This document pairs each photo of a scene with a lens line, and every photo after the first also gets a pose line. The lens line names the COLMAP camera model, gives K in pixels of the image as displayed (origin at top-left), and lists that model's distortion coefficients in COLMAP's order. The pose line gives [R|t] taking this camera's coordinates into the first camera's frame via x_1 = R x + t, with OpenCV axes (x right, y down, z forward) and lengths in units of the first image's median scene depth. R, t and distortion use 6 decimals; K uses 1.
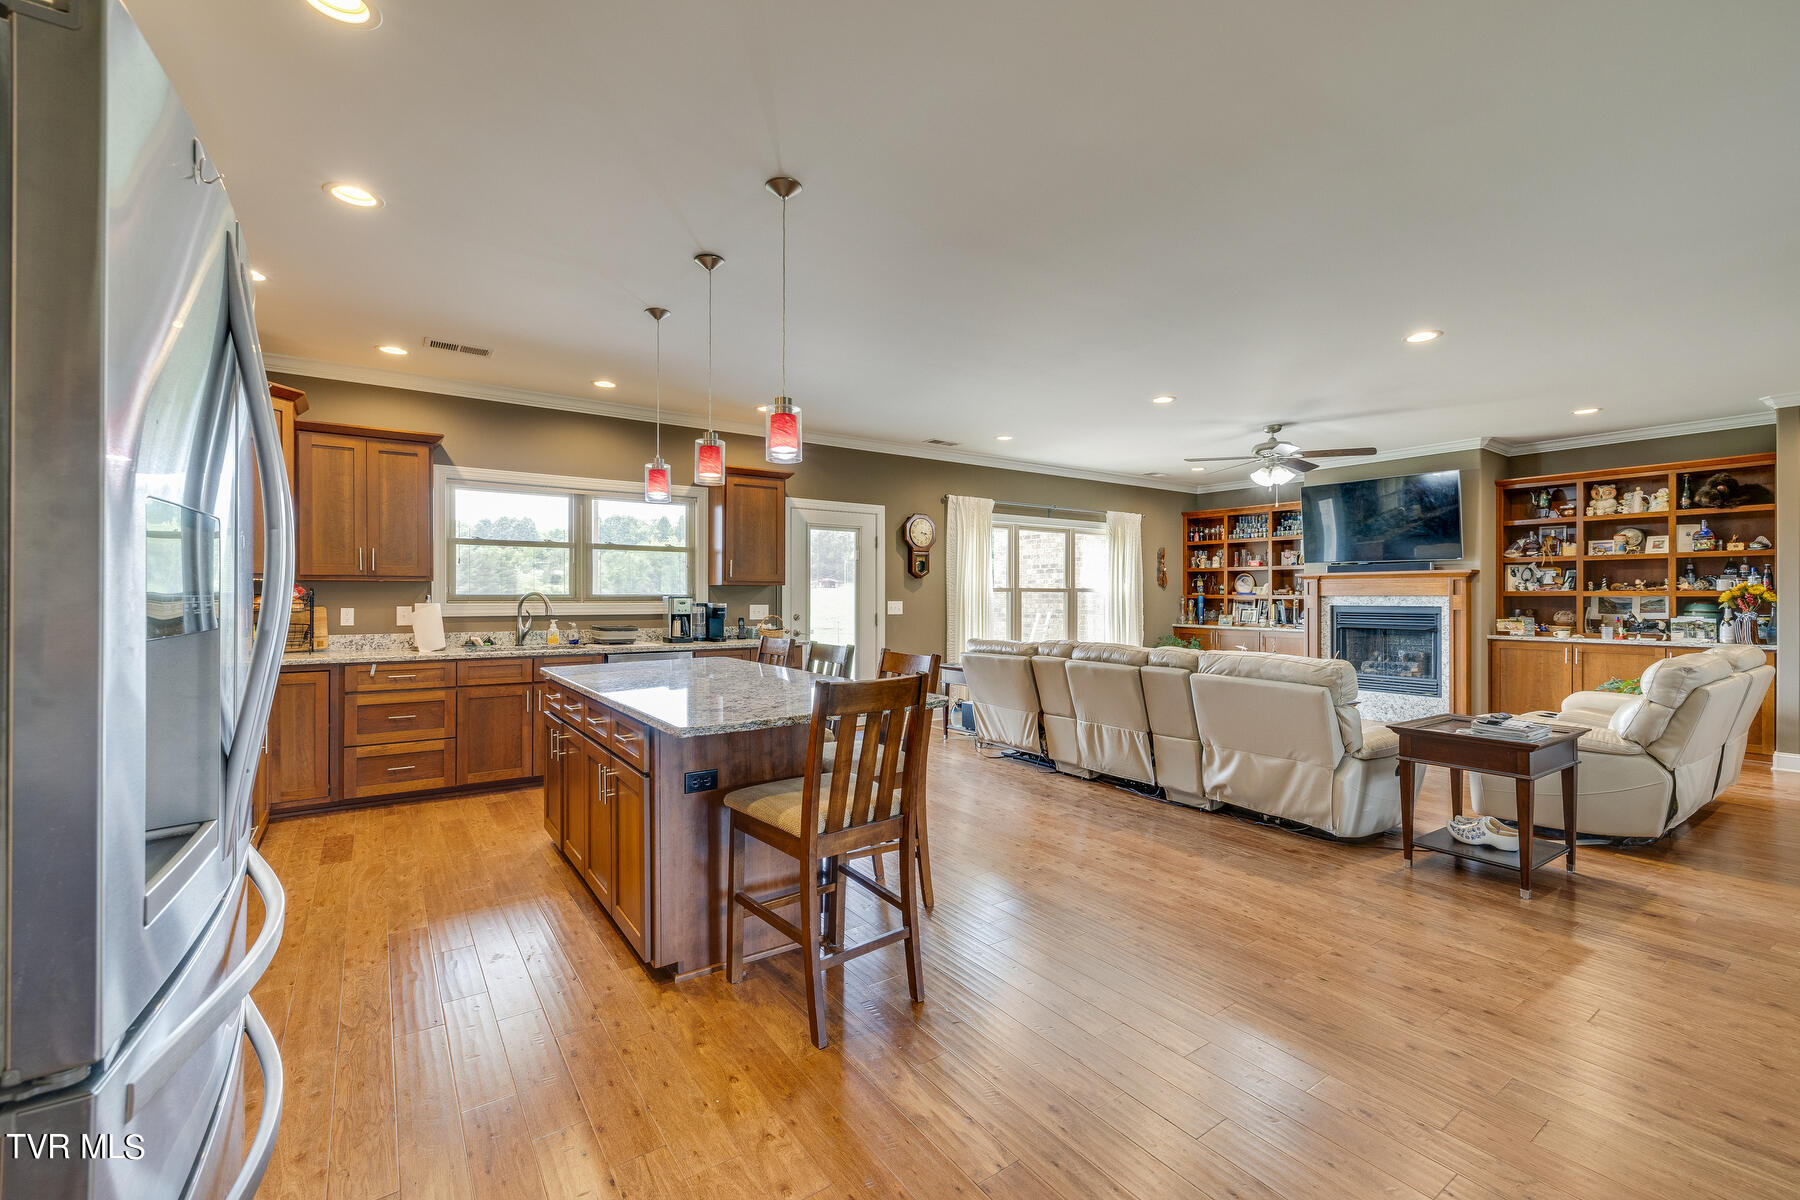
lens RADIAL K [[755.1, 0, 904.8], [0, 755.1, 597.5], [0, 0, 1]] dist [0.002887, 0.000167]
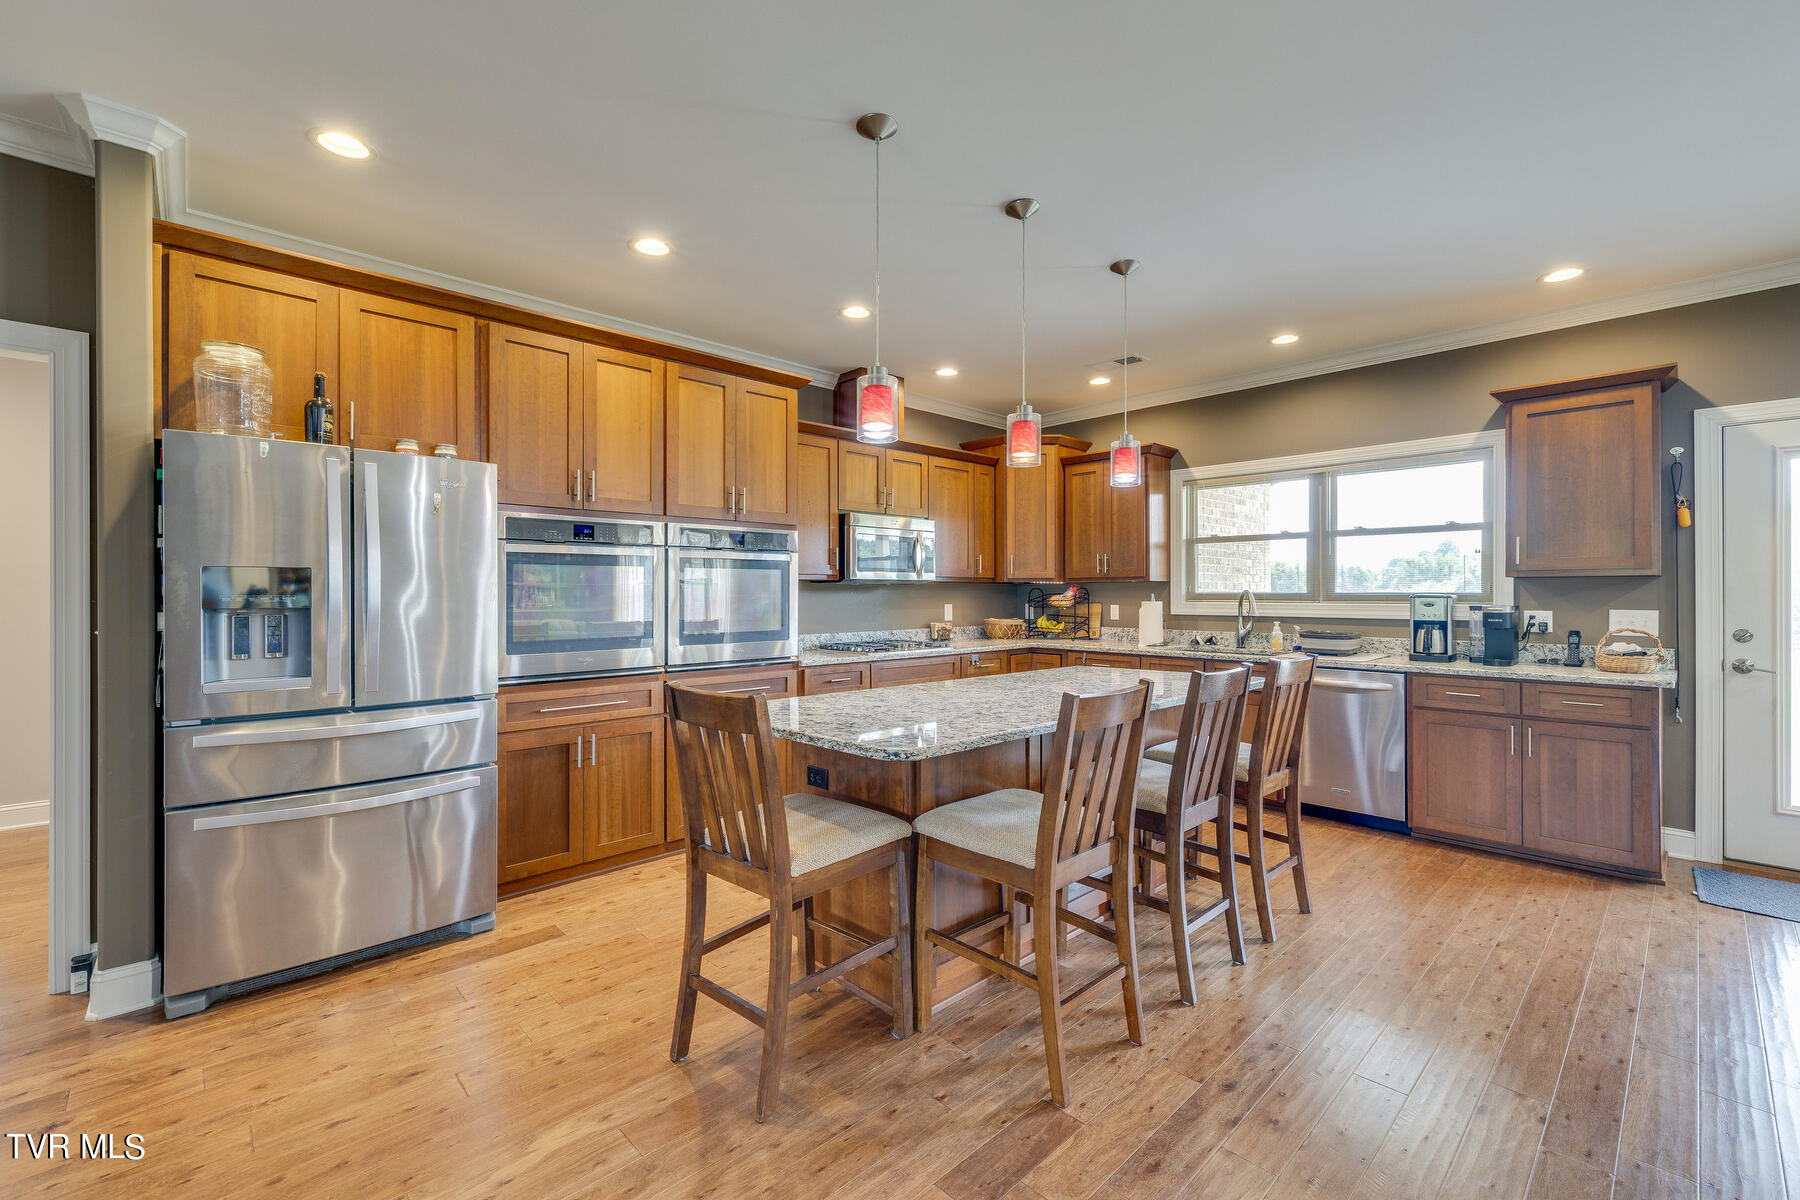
lens RADIAL K [[755.1, 0, 902.7], [0, 755.1, 596.6], [0, 0, 1]] dist [0.002887, 0.000167]
pose [[0.146880, 0.004997, -0.989142, 0.345799], [0.001042, 0.999986, 0.005206, -0.004774], [0.989154, -0.001795, 0.146872, 0.439669]]
